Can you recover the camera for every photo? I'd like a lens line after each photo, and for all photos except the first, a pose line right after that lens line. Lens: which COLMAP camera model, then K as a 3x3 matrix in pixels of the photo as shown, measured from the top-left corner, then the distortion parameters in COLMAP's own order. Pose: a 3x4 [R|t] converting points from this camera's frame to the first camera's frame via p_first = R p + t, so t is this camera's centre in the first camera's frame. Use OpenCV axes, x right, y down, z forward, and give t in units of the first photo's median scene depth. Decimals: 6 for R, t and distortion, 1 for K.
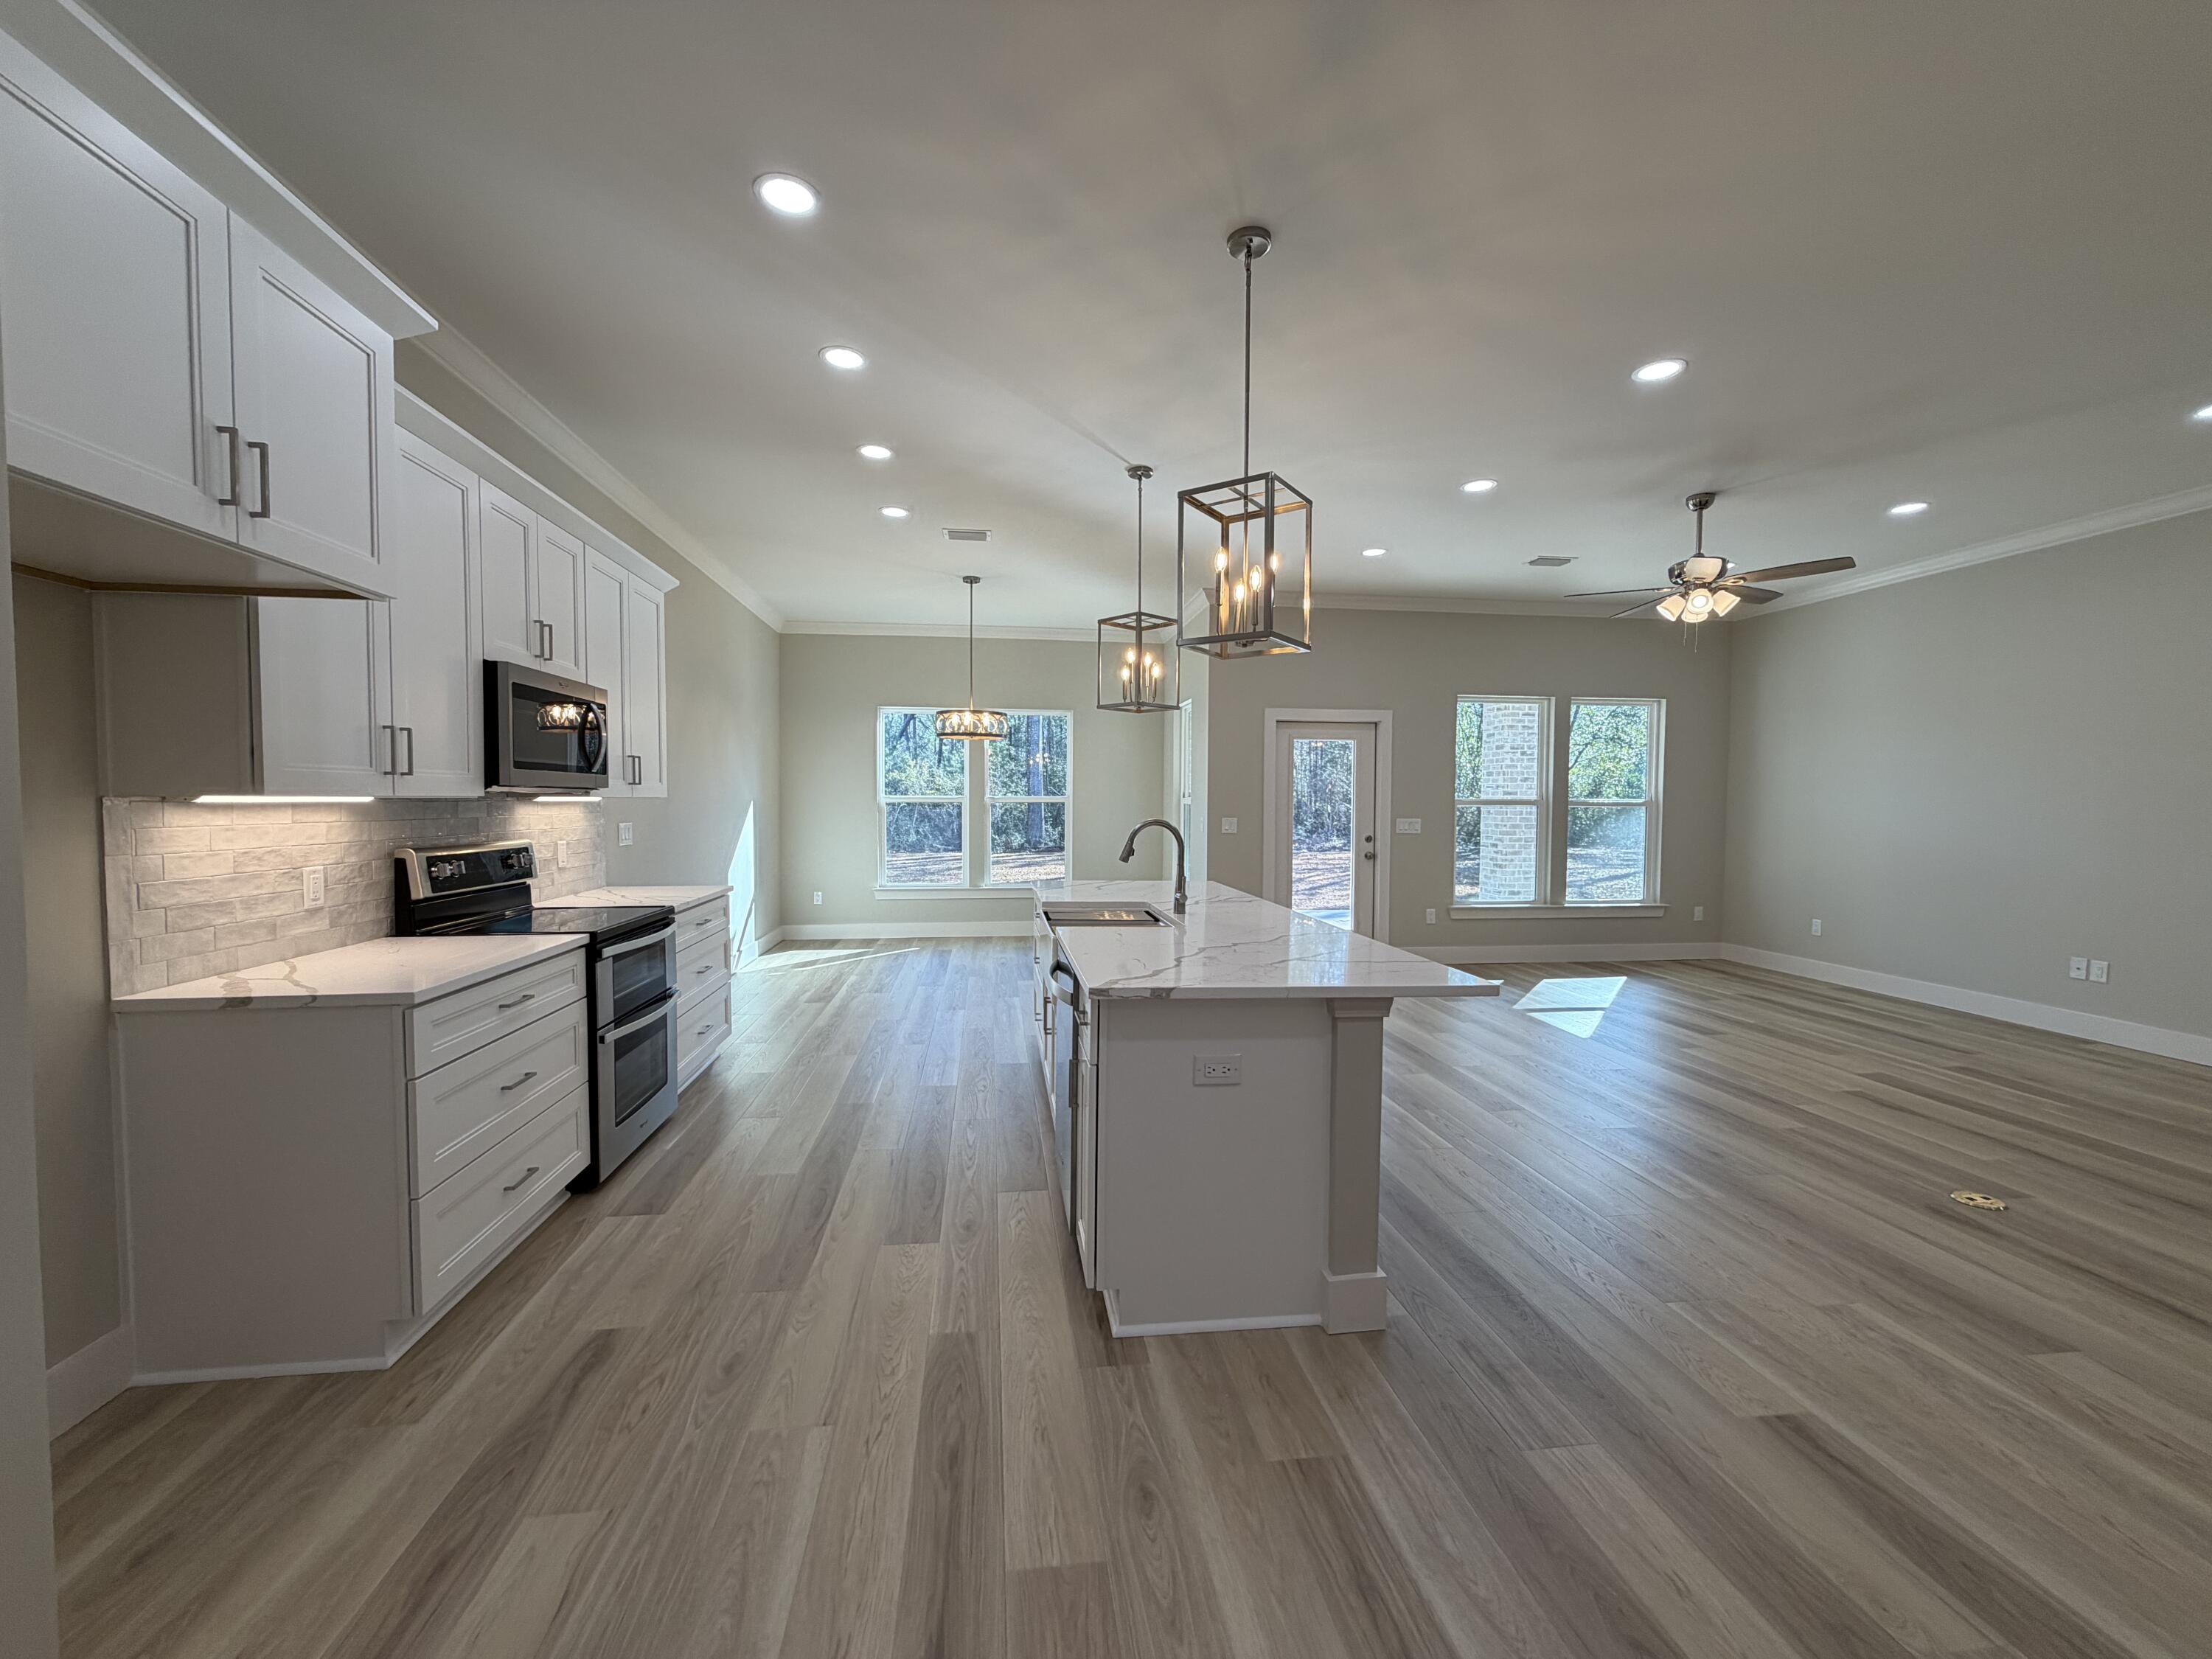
lens RADIAL K [[883.0, 0, 1107.7], [0, 883.0, 823.2], [0, 0, 1]] dist [0.000762, 0.000600]
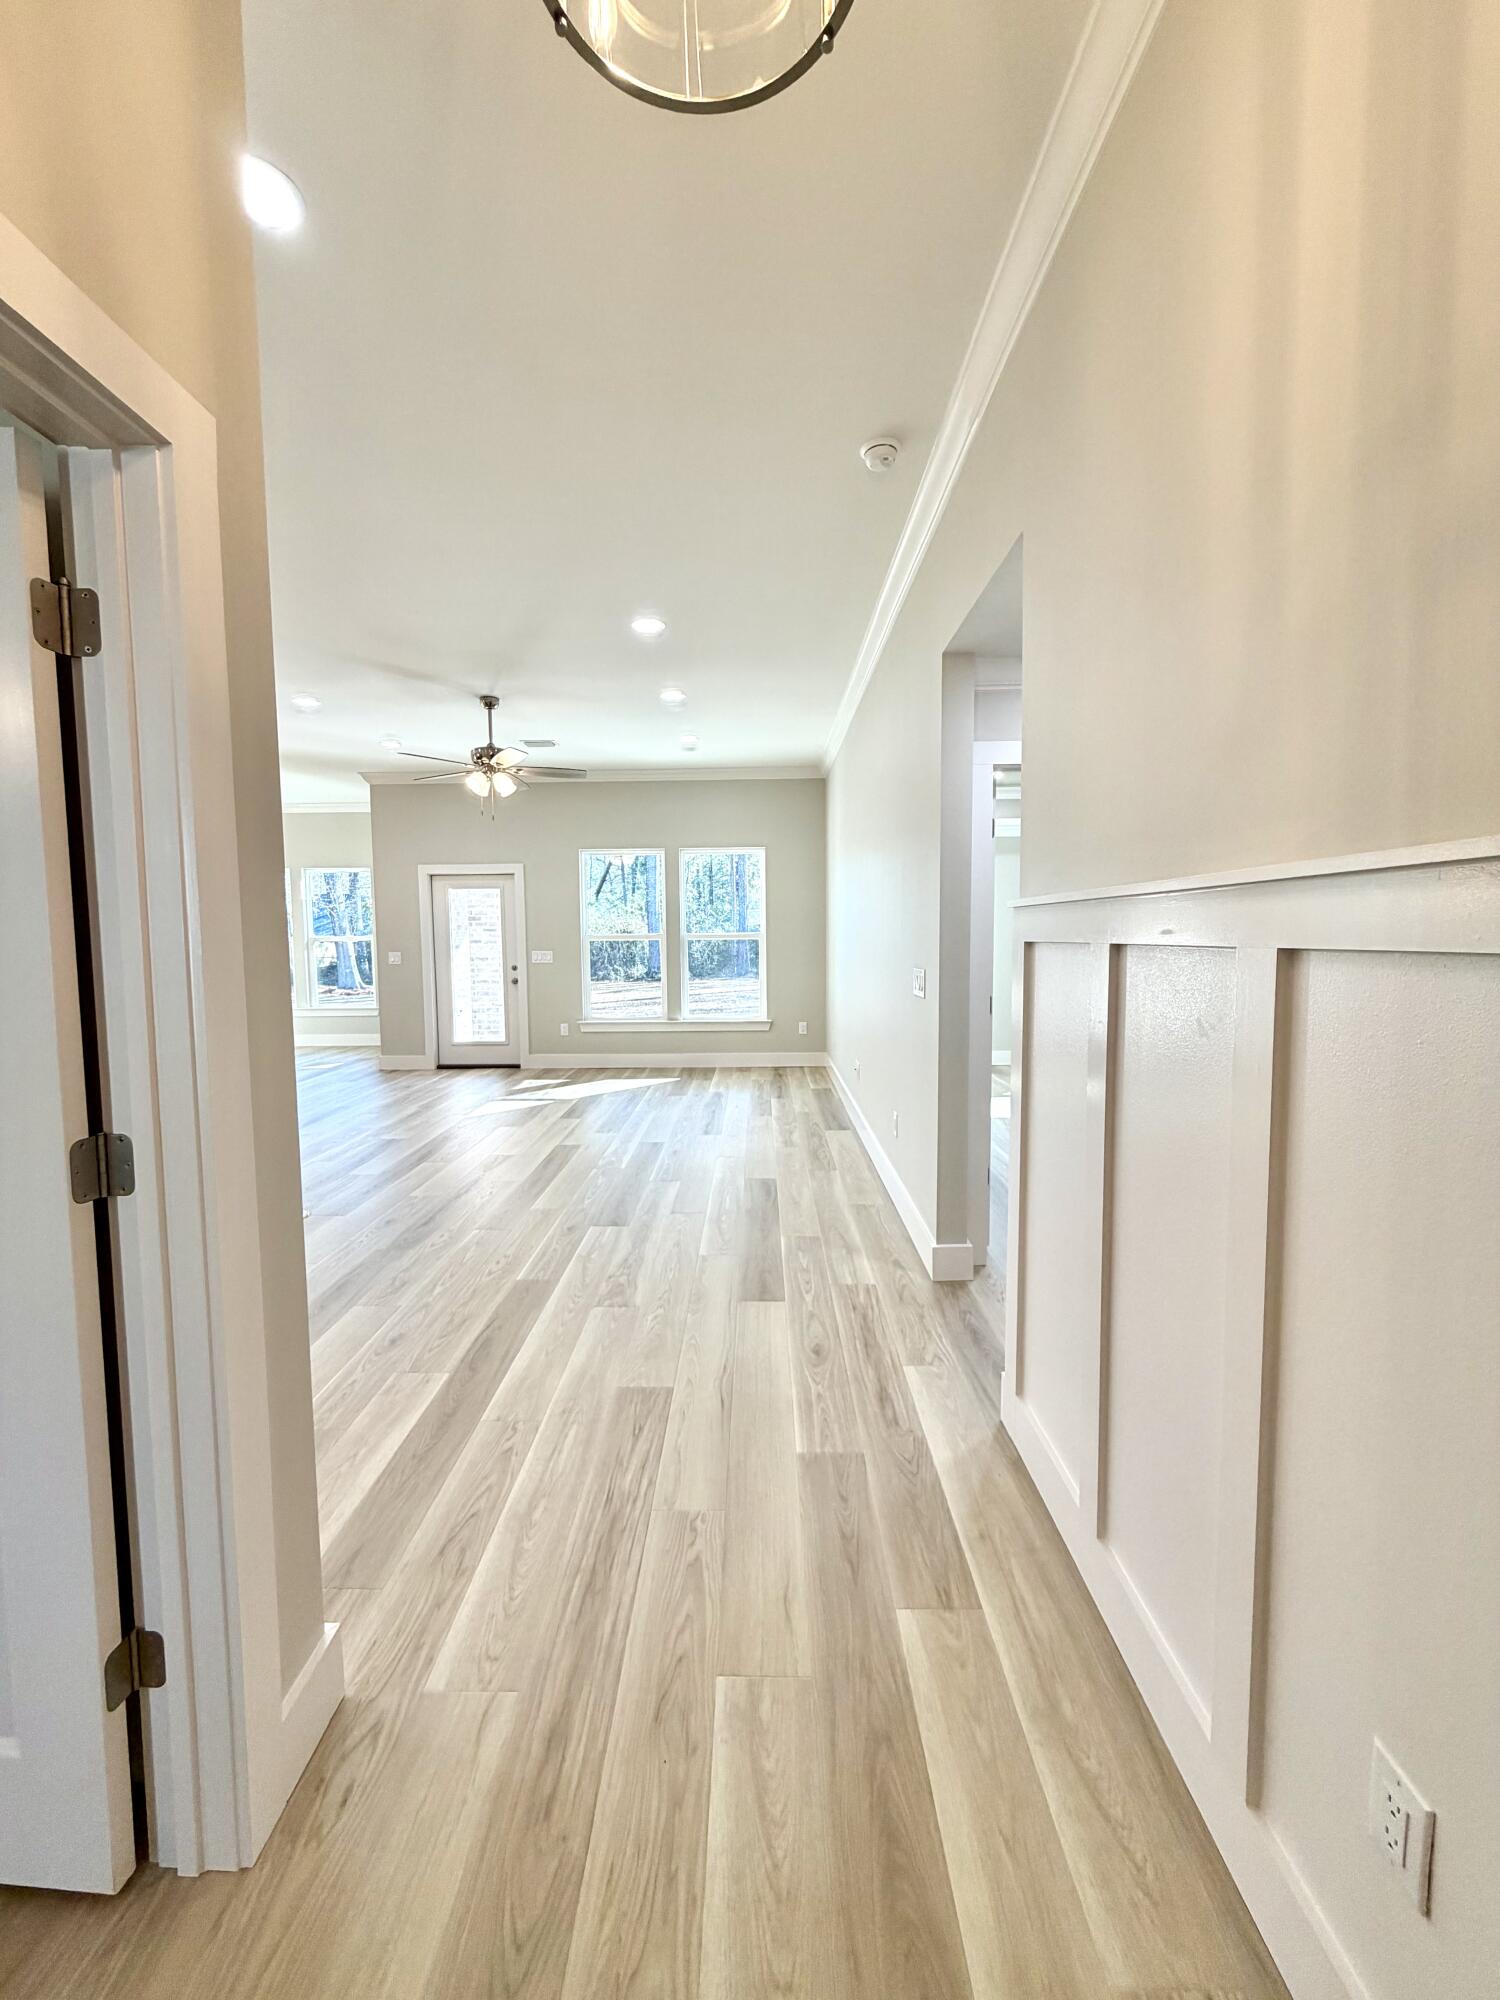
lens RADIAL K [[798.4, 0, 745.8], [0, 798.4, 994.0], [0, 0, 1]] dist [0.000762, 0.000600]
pose [[0.989199, -0.006137, -0.146453, 0.787054], [0.013058, 0.998840, 0.046340, 0.006717], [0.145999, -0.047752, 0.988132, -0.066224]]
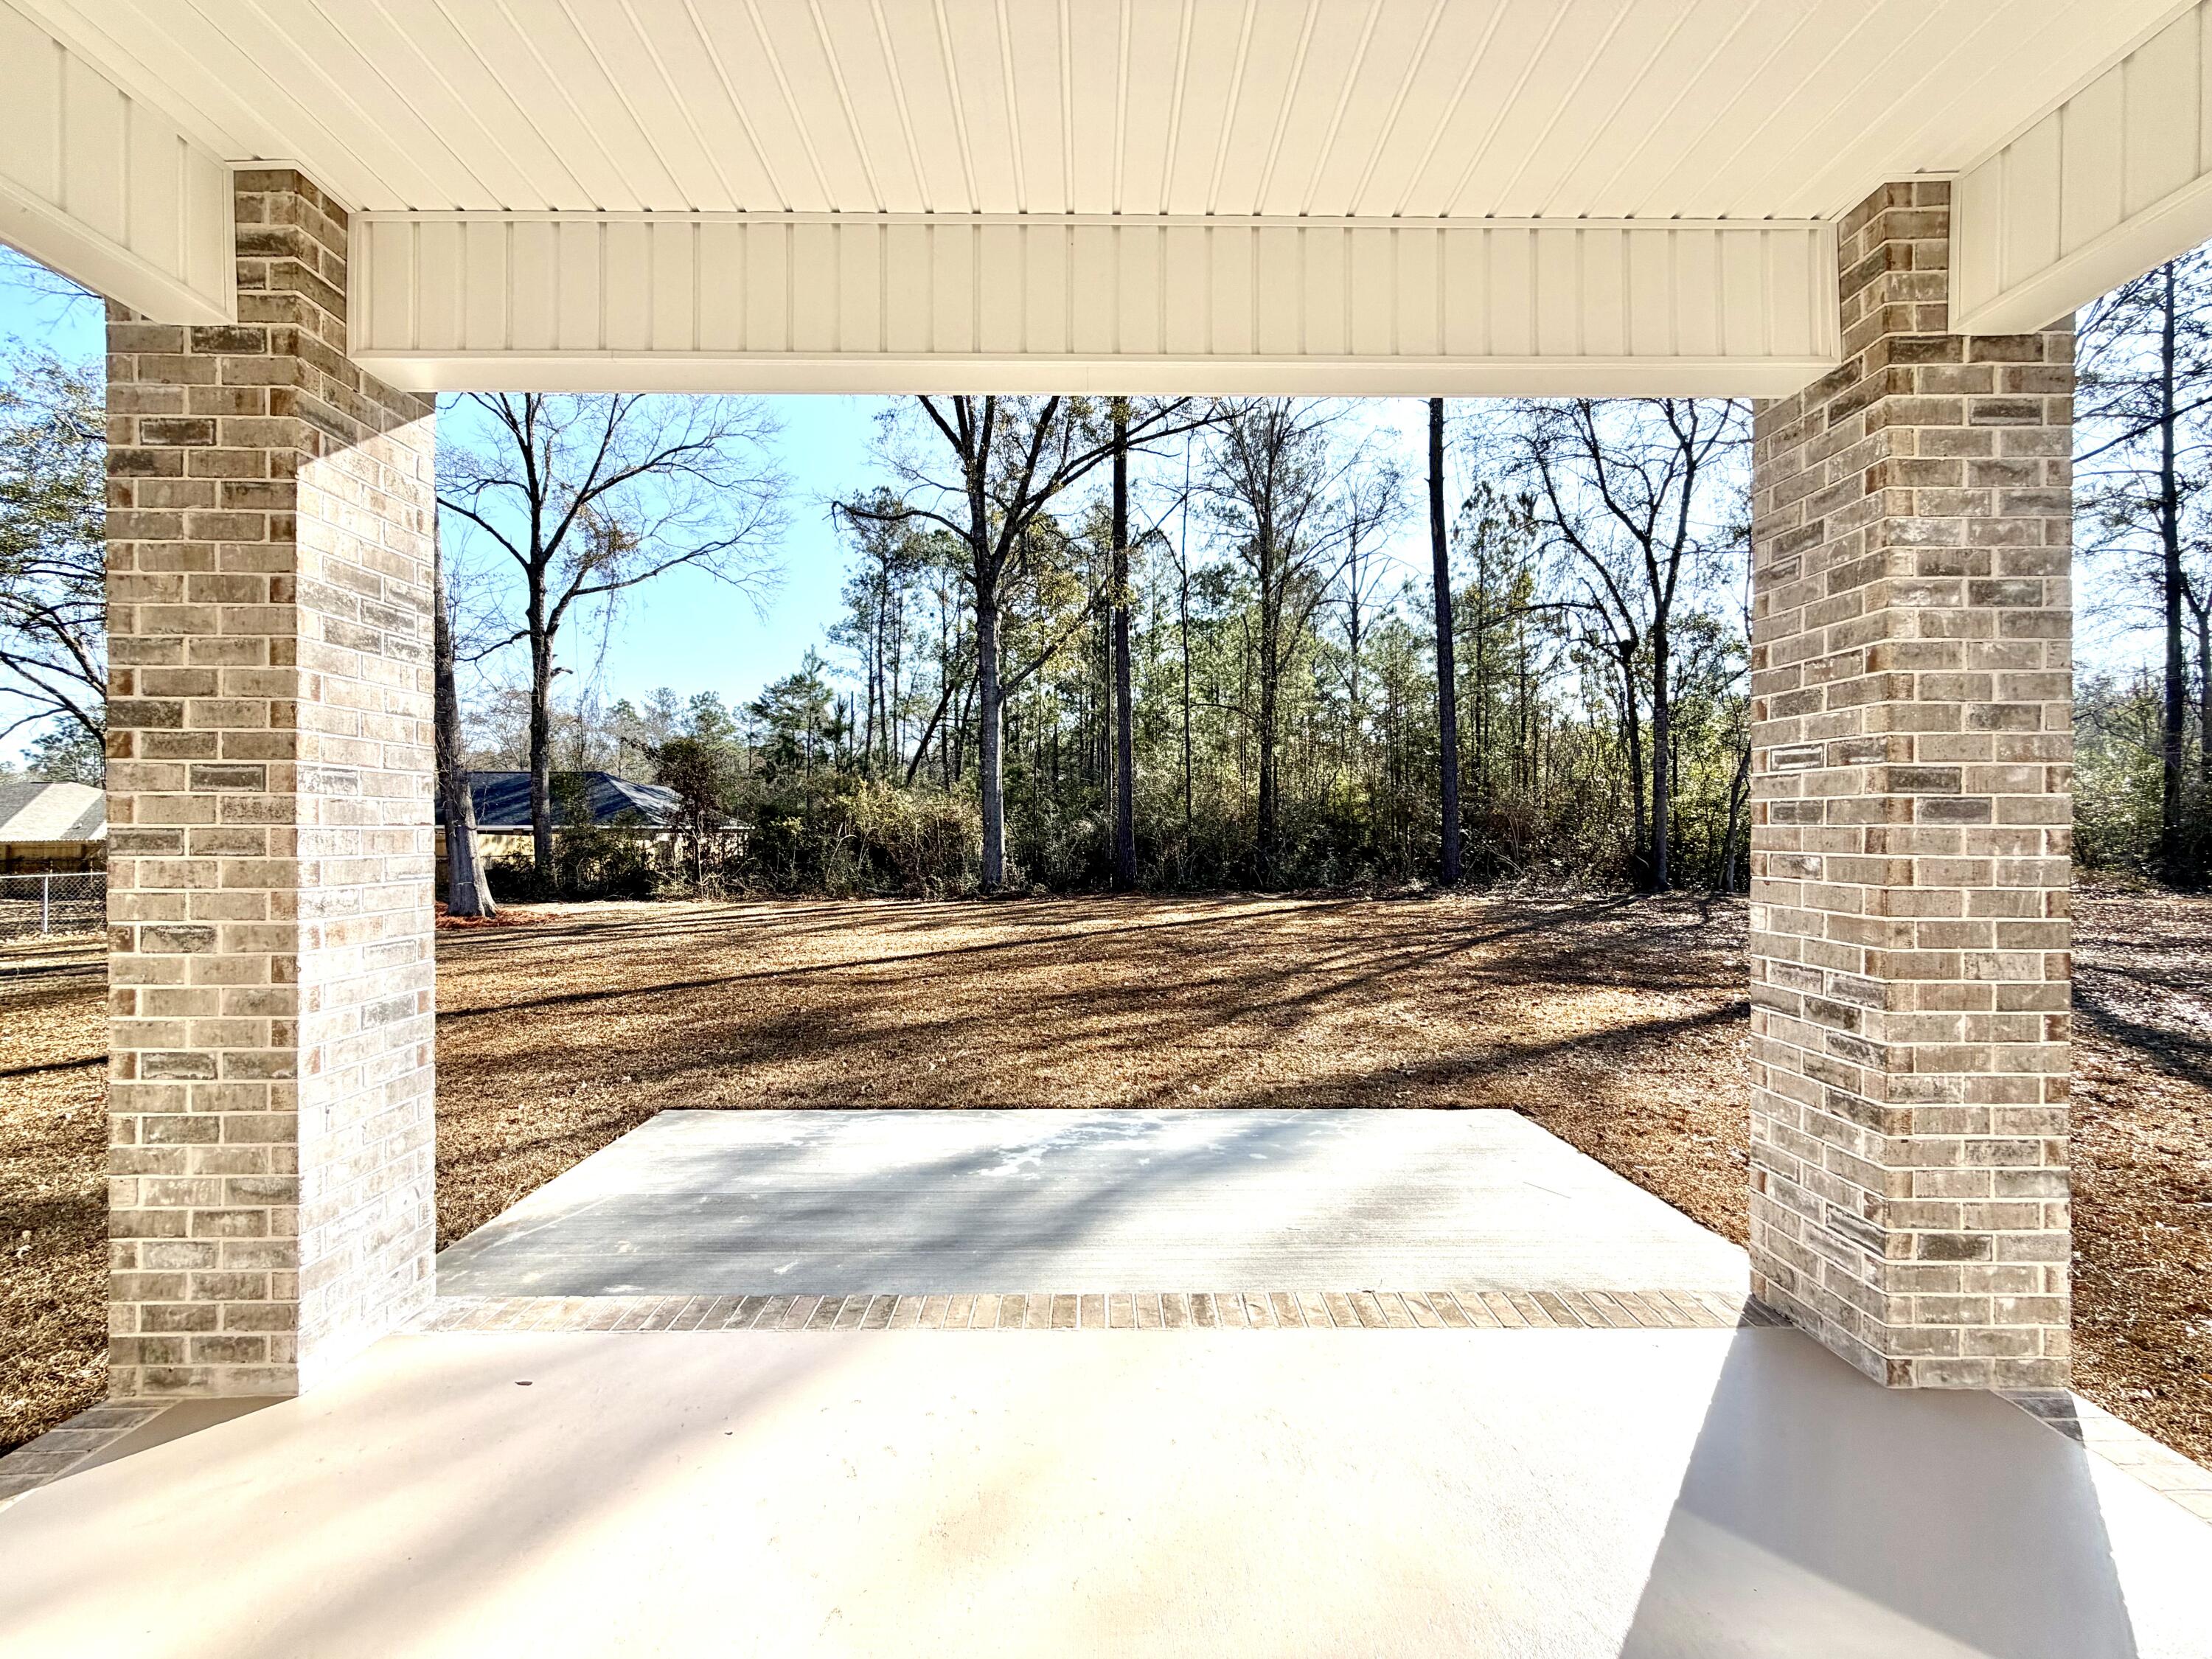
lens RADIAL K [[883.0, 0, 1100.0], [0, 883.0, 831.5], [0, 0, 1]] dist [0.000762, 0.000600]
pose [[0.992548, -0.002477, -0.121830, 0.415714], [-0.000809, 0.999637, -0.026919, -0.022567], [0.121853, 0.026817, 0.992186, 1.118875]]
